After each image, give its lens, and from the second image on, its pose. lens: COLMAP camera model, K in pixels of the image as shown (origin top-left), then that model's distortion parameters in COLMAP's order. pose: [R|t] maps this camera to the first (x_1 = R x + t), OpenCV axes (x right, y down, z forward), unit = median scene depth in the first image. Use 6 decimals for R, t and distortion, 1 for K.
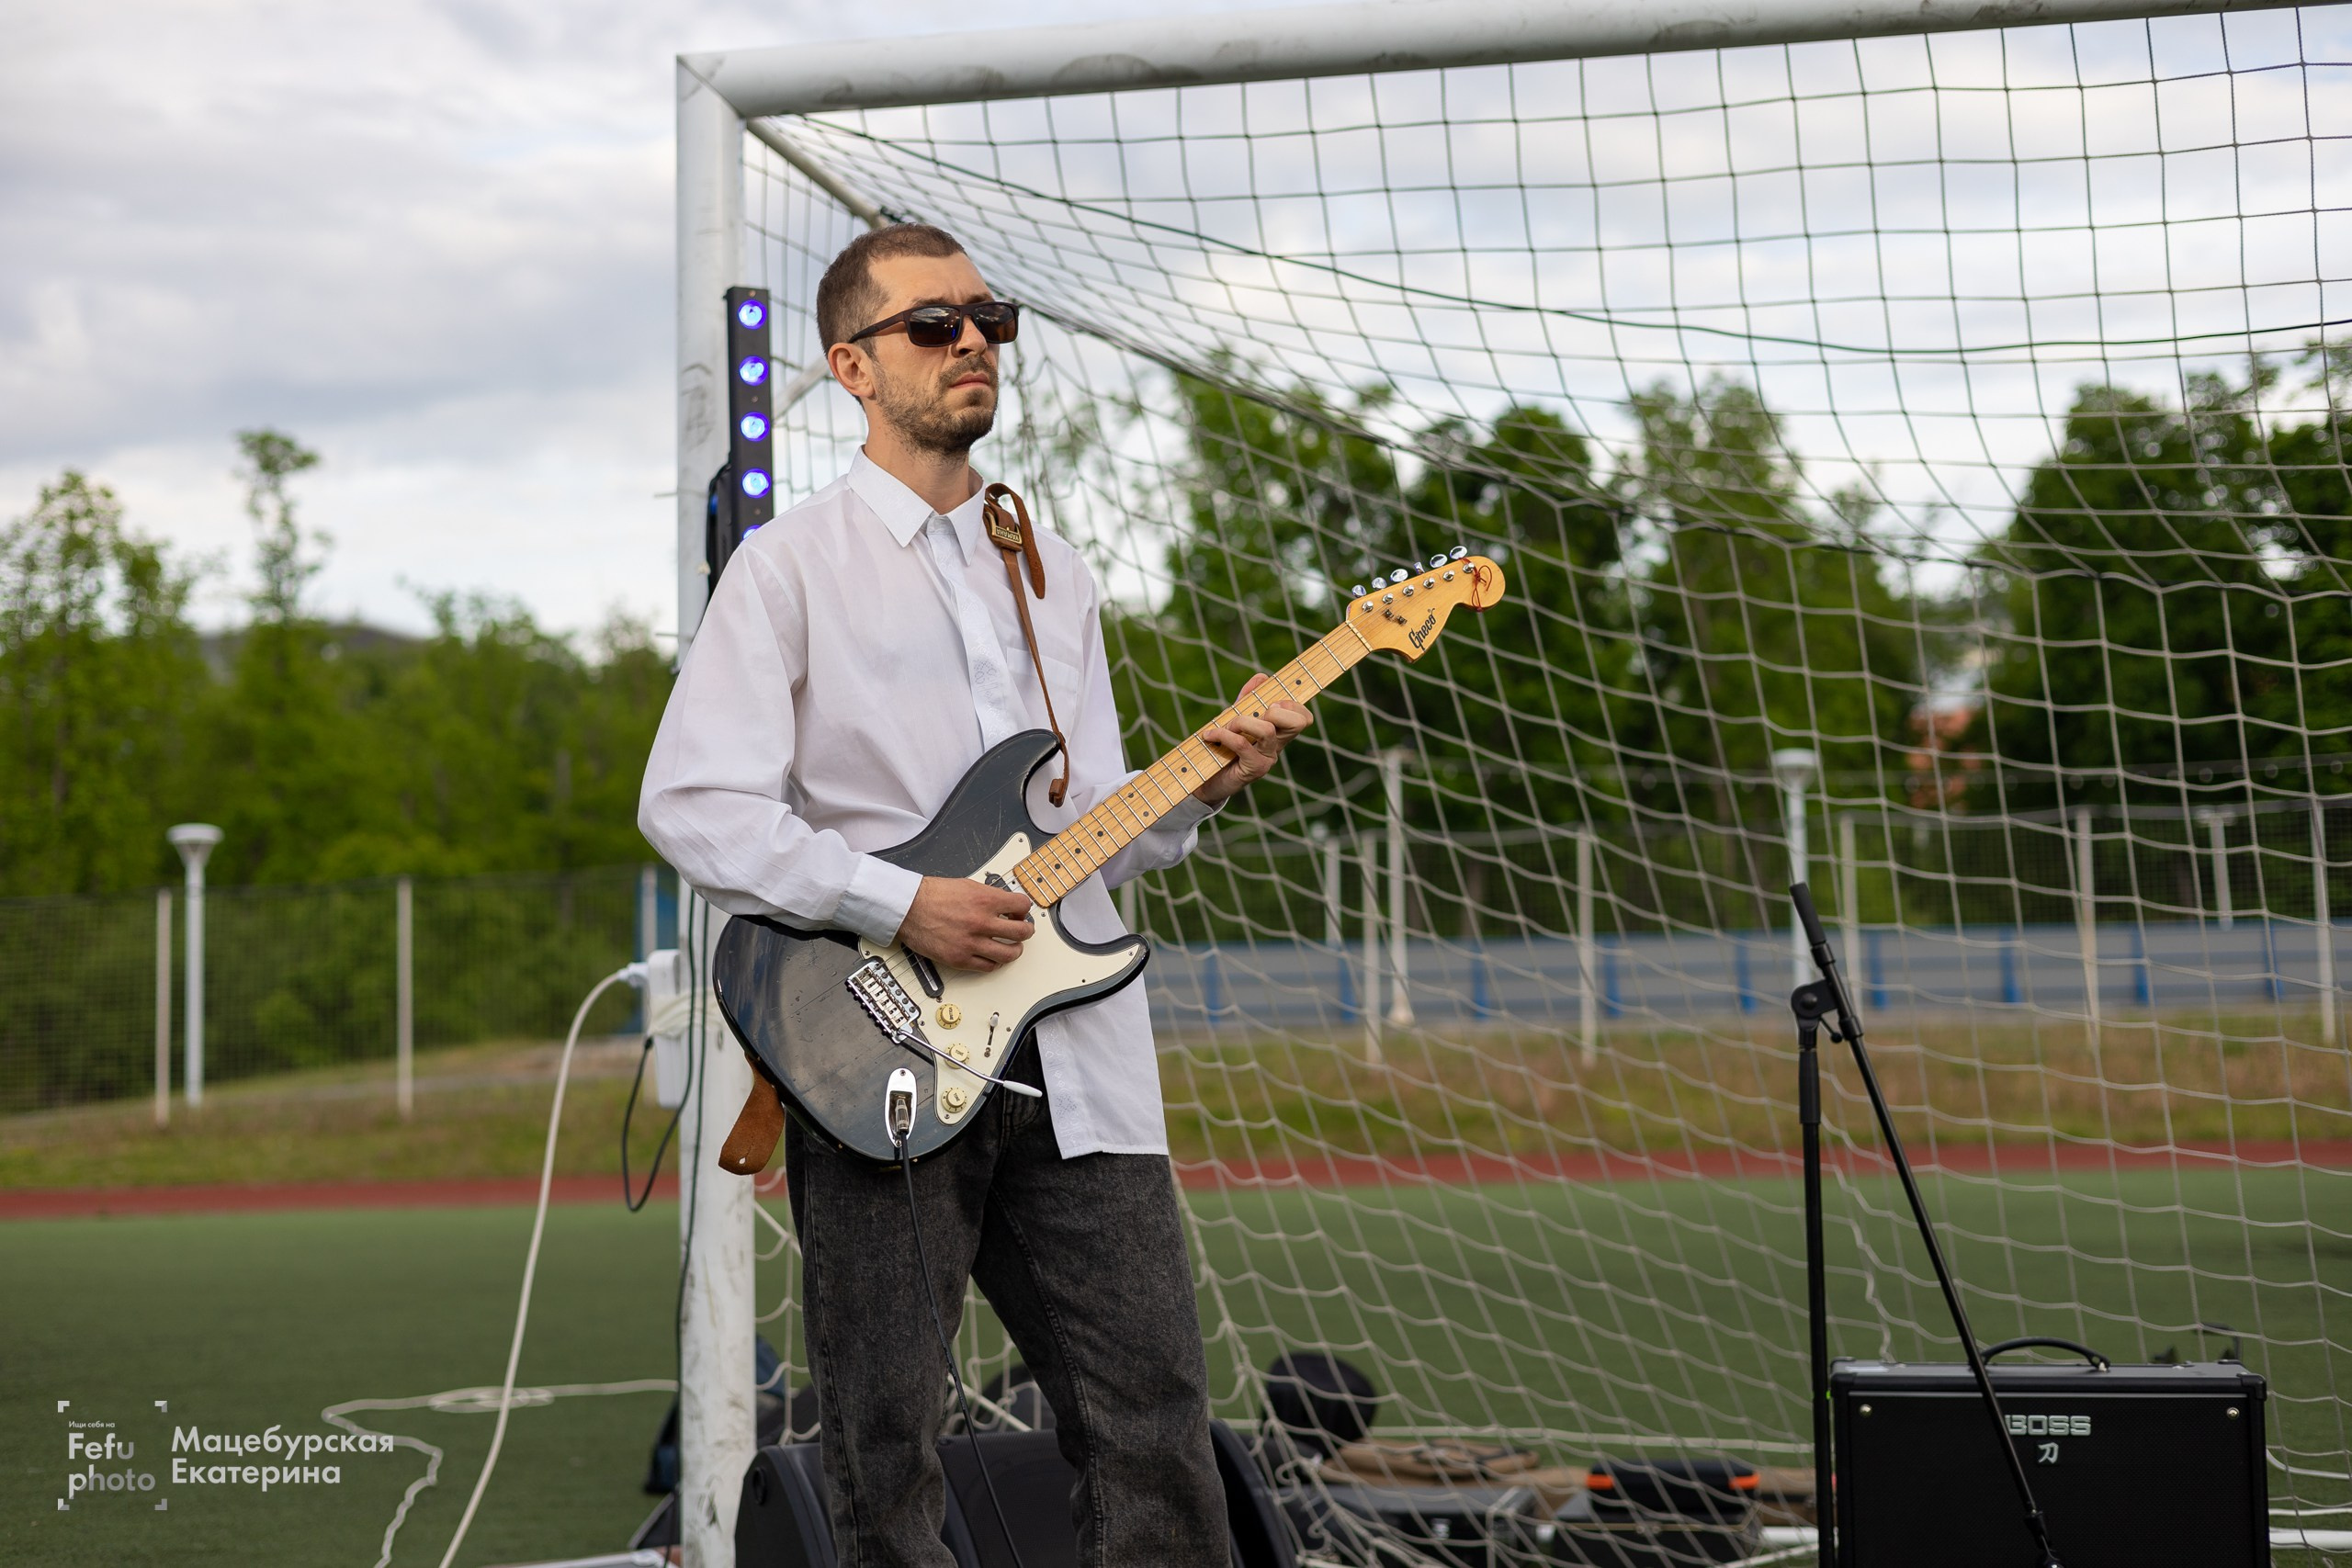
lens RADIAL K [[3370.5, 0, 1176.0], [0, 3370.5, 784.0], [0, 0, 1]] dist [0.006501, 0.039749]
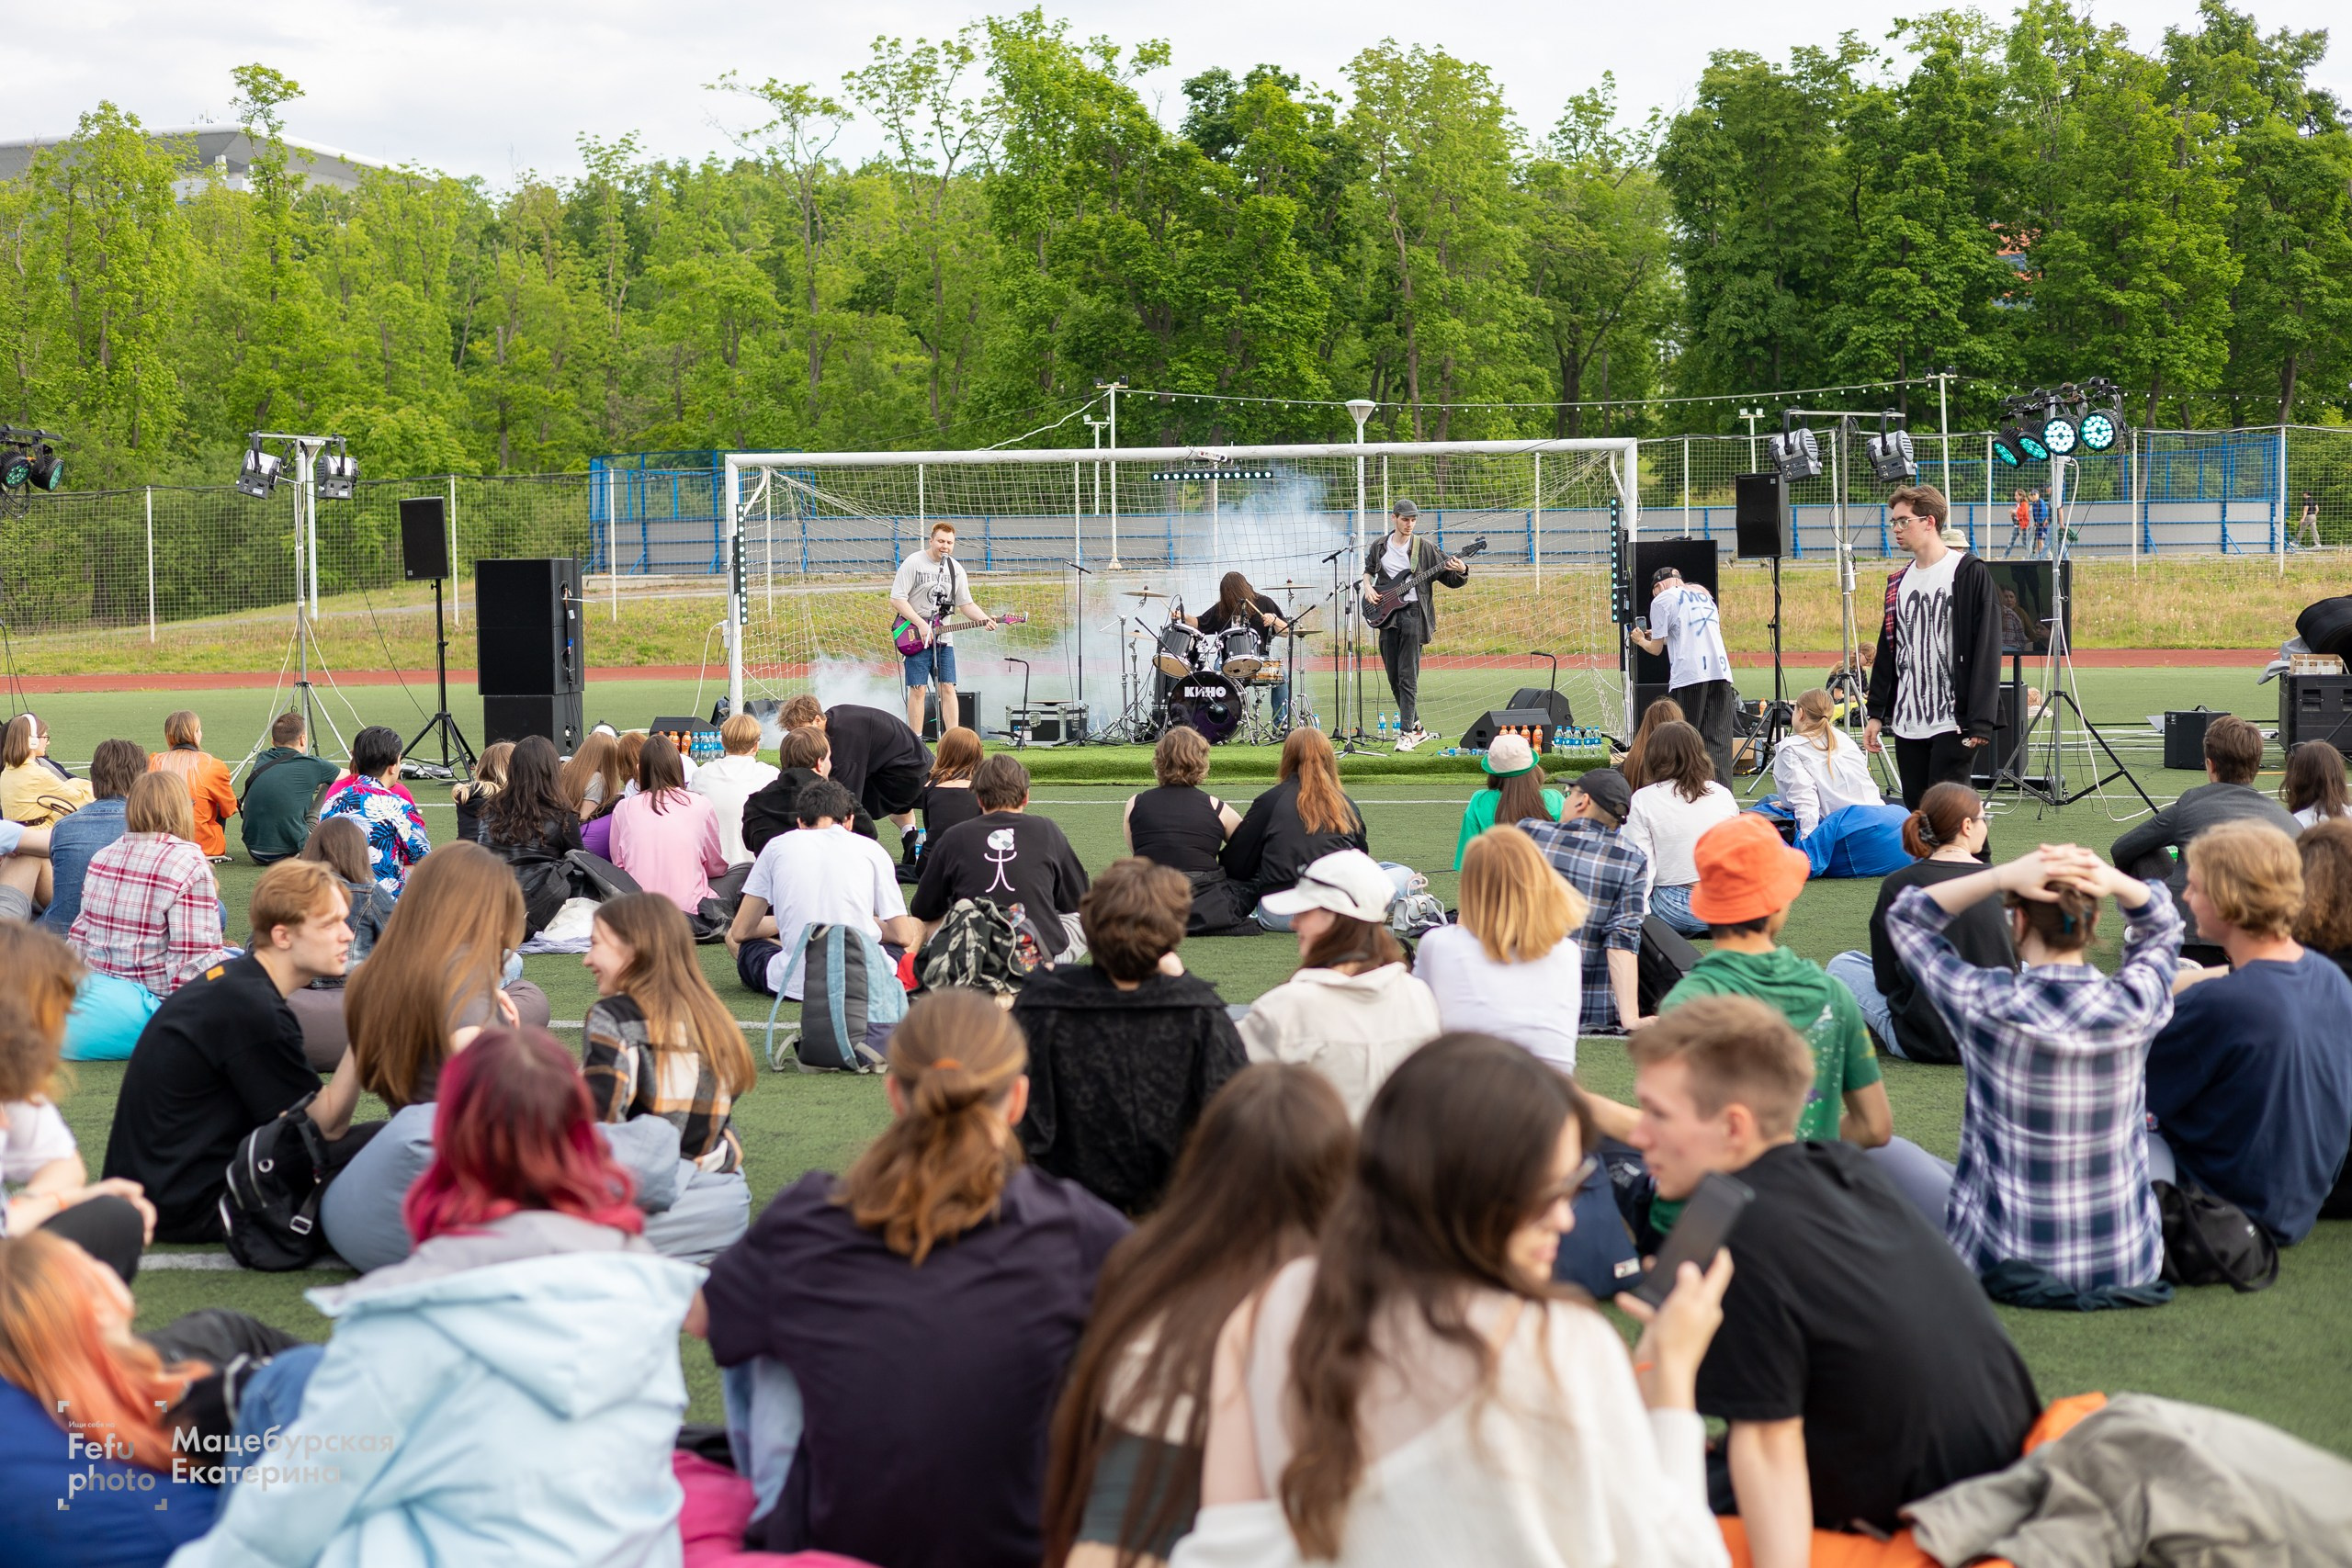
lens RADIAL K [[3370.5, 0, 1176.0], [0, 3370.5, 784.0], [0, 0, 1]] dist [0.006501, 0.039749]
pose [[0.999215, 0.007303, 0.038926, 0.189794], [-0.012966, 0.989010, 0.147279, -0.294241], [-0.037422, -0.147668, 0.988329, -2.600245]]
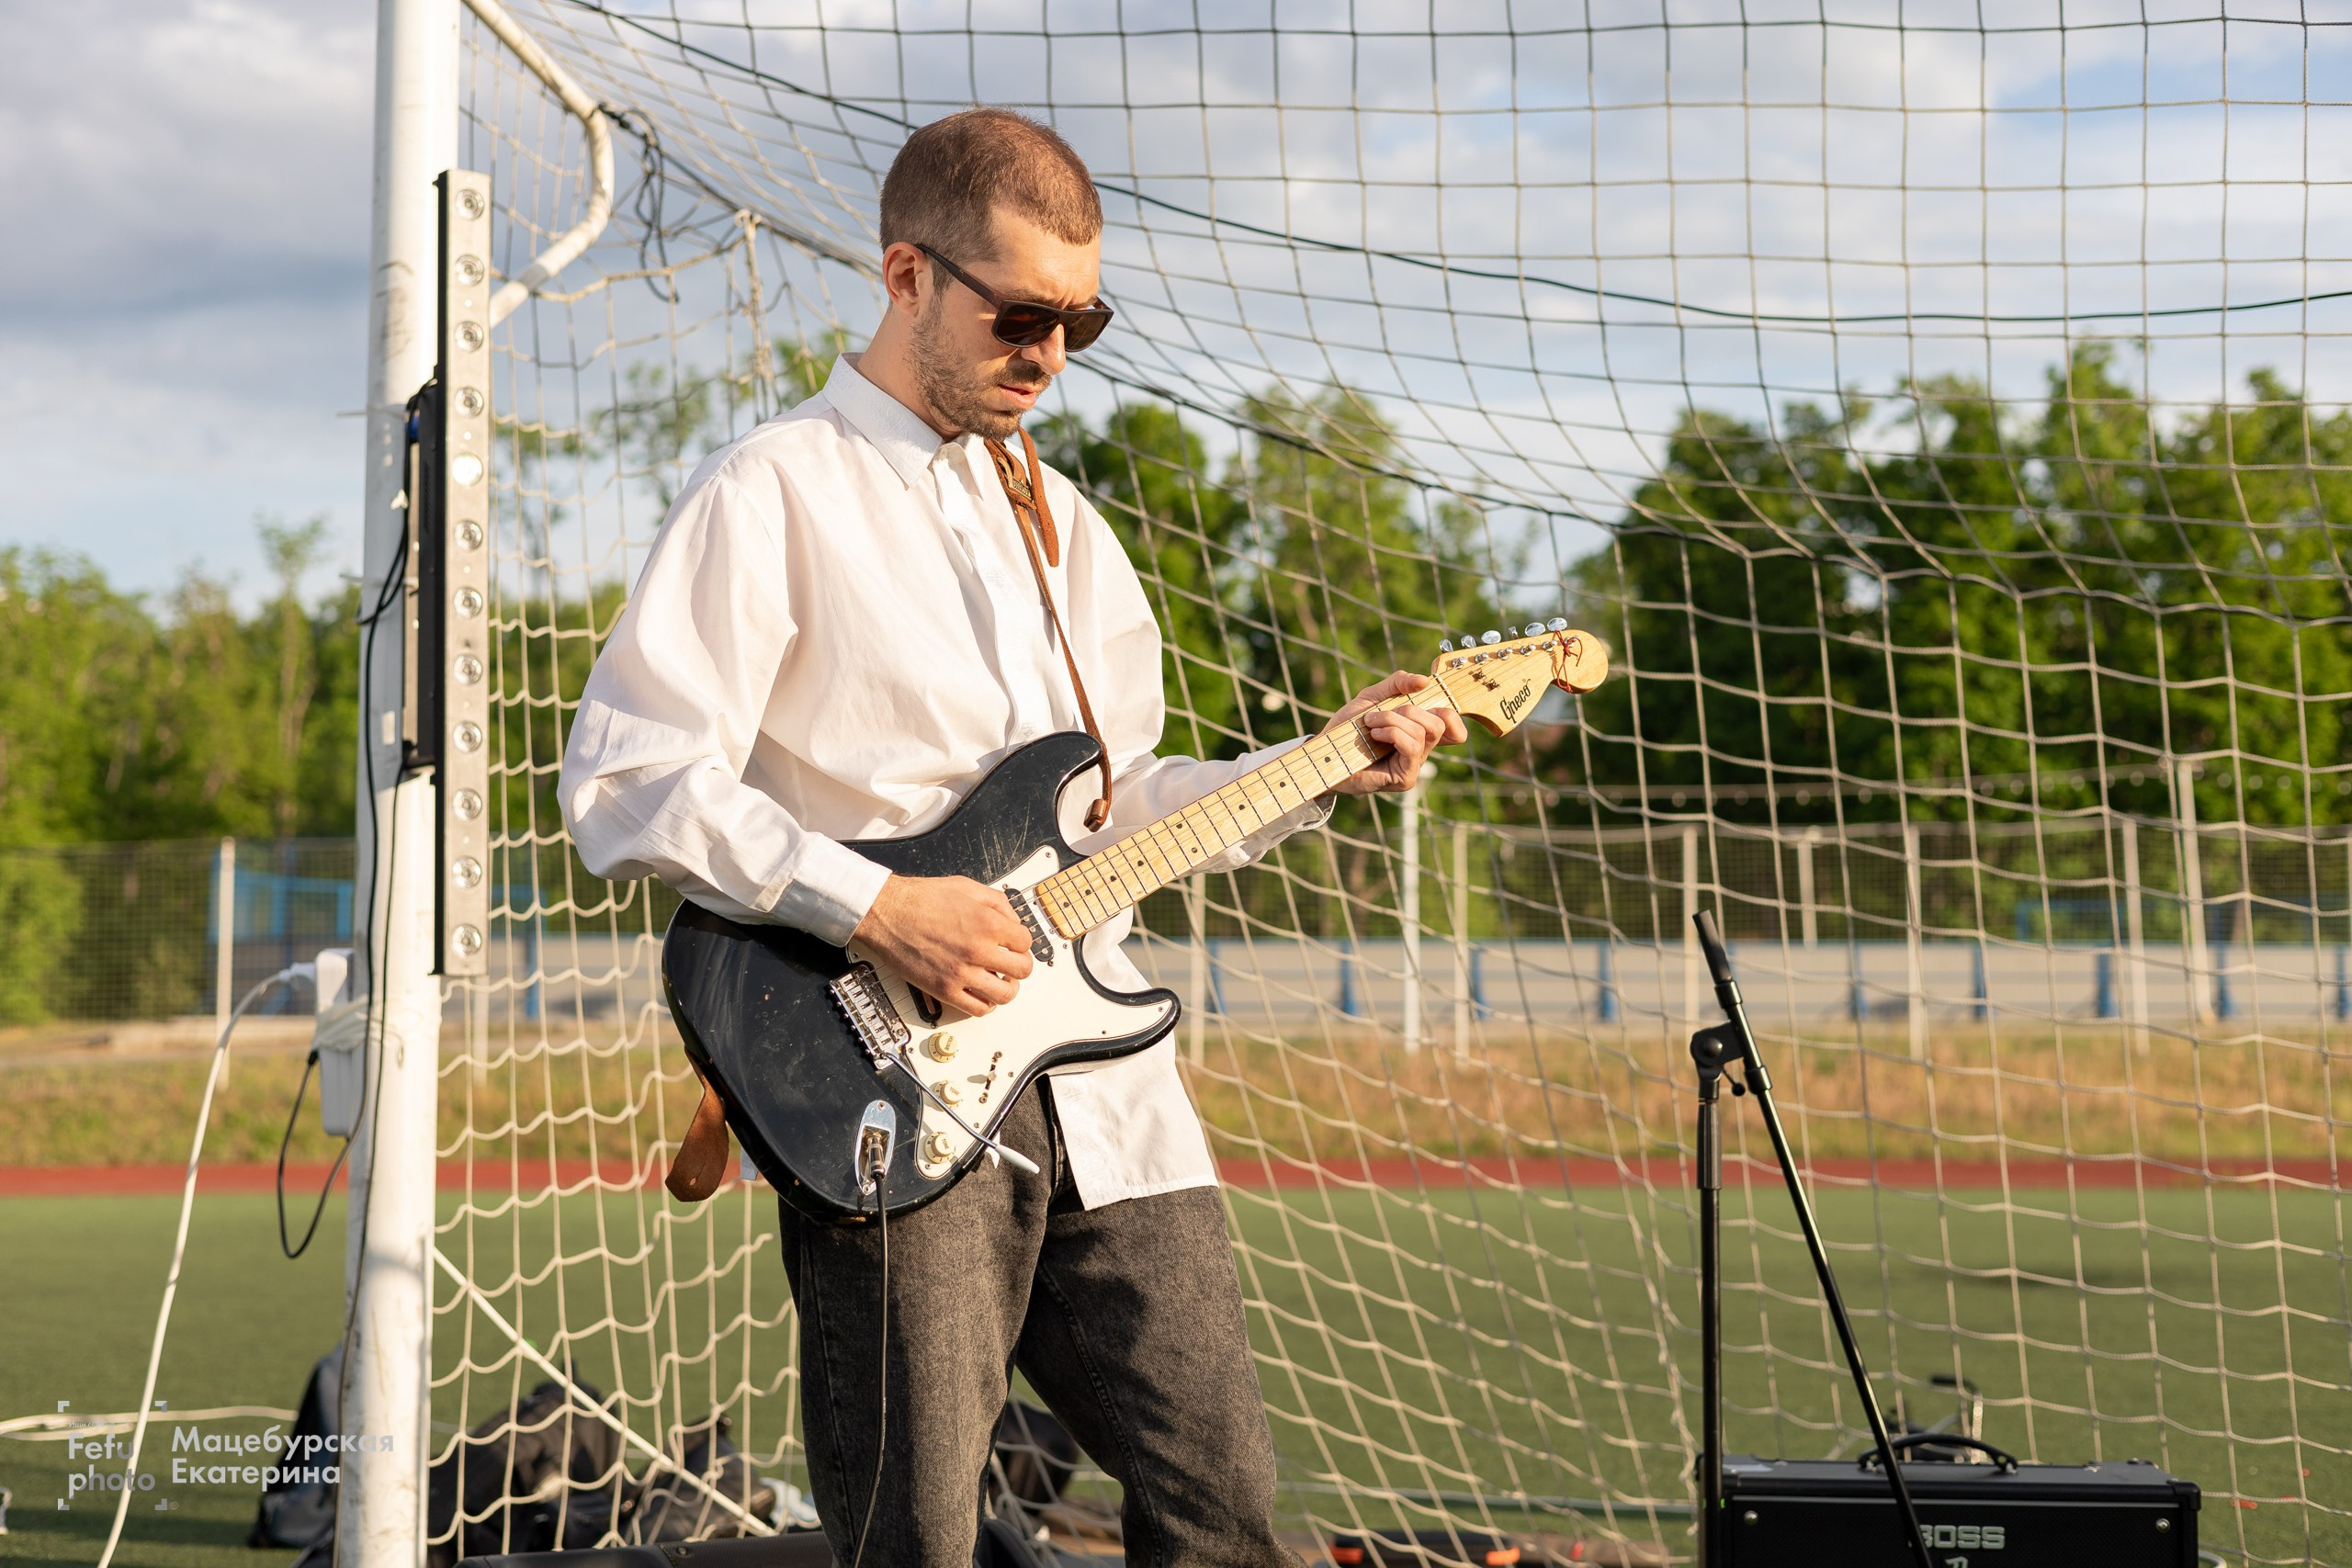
lens RADIAL K [[3370.5, 0, 1176.0], [0, 3370.5, 784.0], [0, 0, 1]] dist [0.006501, 0.039749]
pose [[0.991872, 0.032657, 0.122975, -0.041529], [-0.032823, 0.999461, -0.000675, 0.001360], [-0.122931, -0.003366, 0.992410, 0.113859]]
